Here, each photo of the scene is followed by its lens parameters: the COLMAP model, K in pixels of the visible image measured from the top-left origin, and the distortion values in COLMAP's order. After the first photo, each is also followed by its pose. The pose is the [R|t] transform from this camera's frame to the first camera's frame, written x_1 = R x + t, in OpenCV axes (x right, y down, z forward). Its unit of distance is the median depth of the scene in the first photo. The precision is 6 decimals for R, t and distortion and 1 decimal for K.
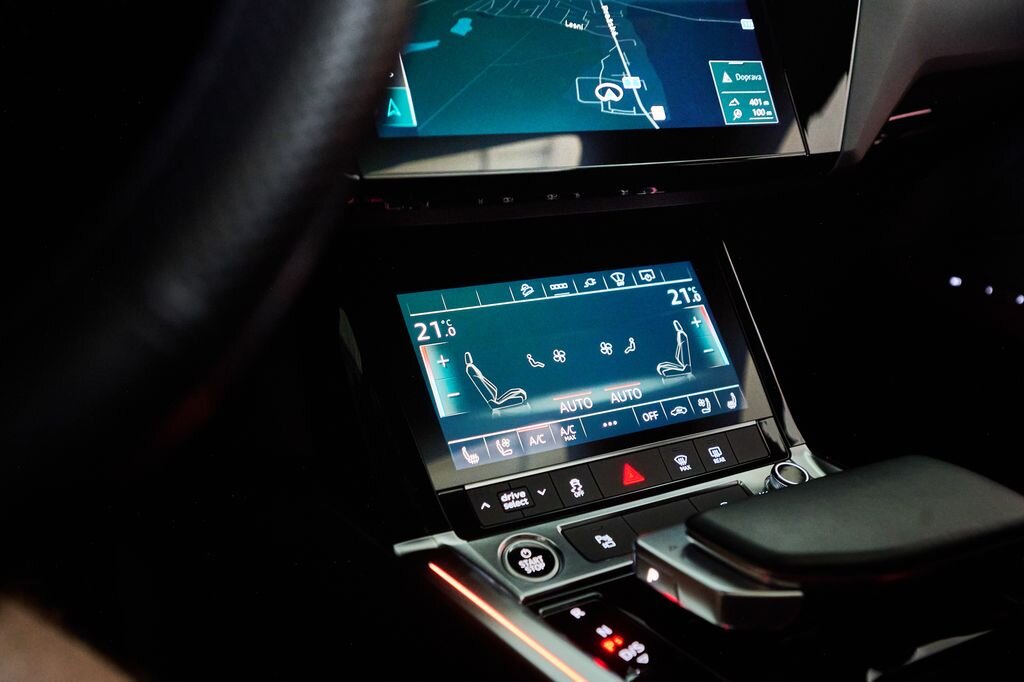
lens RADIAL K [[889.8, 0, 512.4], [0, 889.8, 341.9], [0, 0, 1]] dist [0.001341, -0.010638]
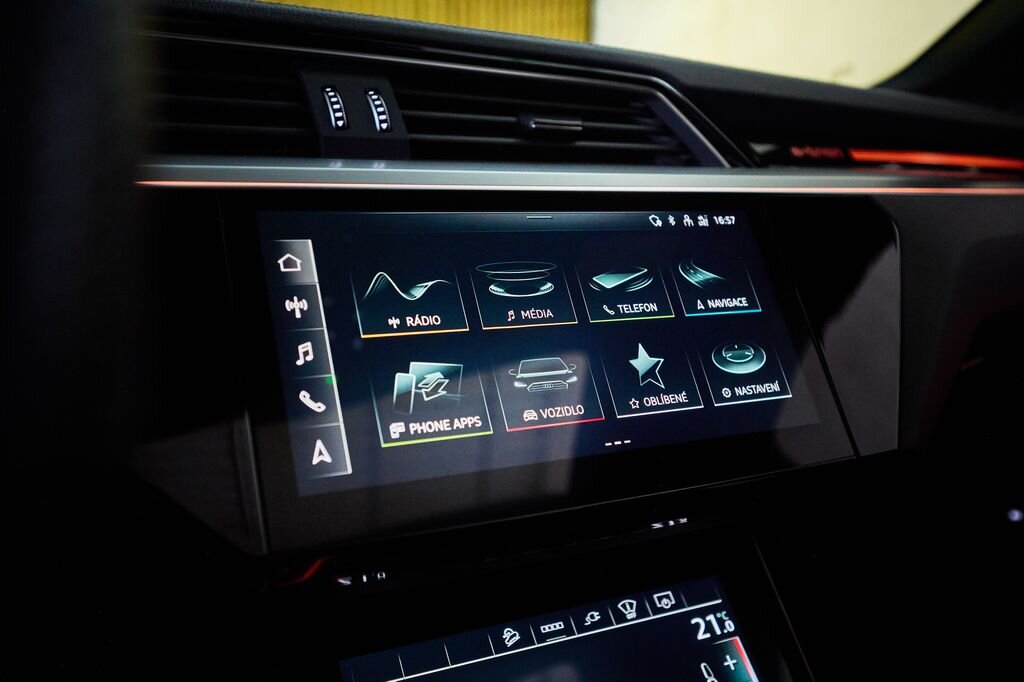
lens RADIAL K [[889.8, 0, 509.1], [0, 889.8, 339.0], [0, 0, 1]] dist [0.001341, -0.010638]
pose [[0.999596, -0.021297, -0.018826, 0.035128], [0.017311, 0.981423, -0.191074, -0.165991], [0.022546, 0.190671, 0.981395, 0.185441]]
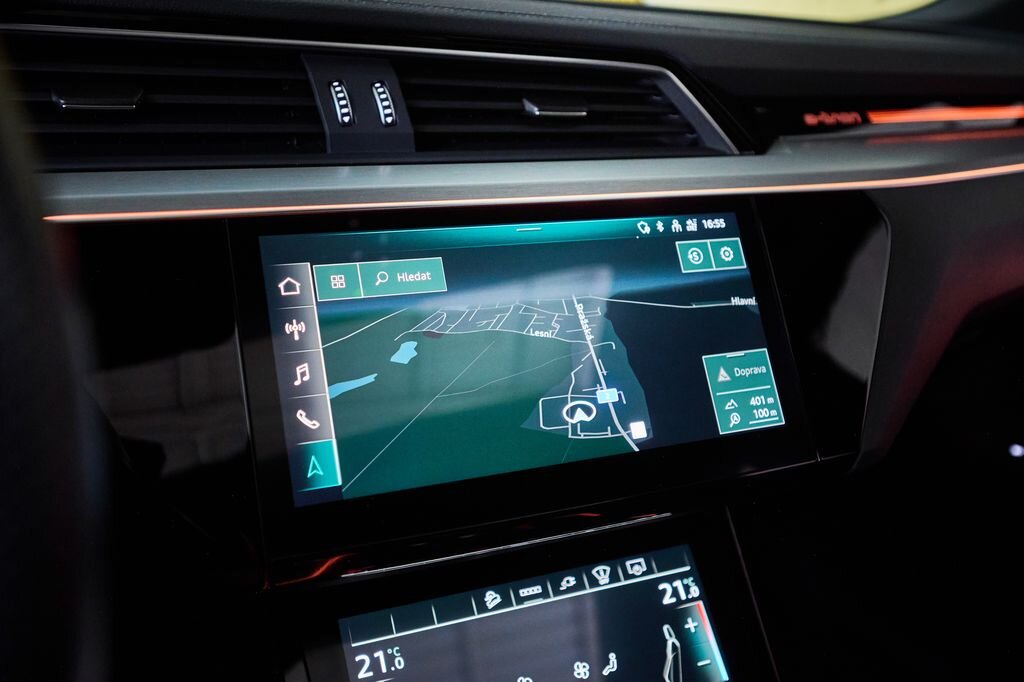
lens RADIAL K [[889.8, 0, 509.2], [0, 889.8, 337.9], [0, 0, 1]] dist [0.001341, -0.010638]
pose [[0.997333, 0.021167, -0.069854, 0.089184], [-0.023693, 0.999087, -0.035537, -0.286657], [0.069038, 0.037097, 0.996924, 0.115307]]
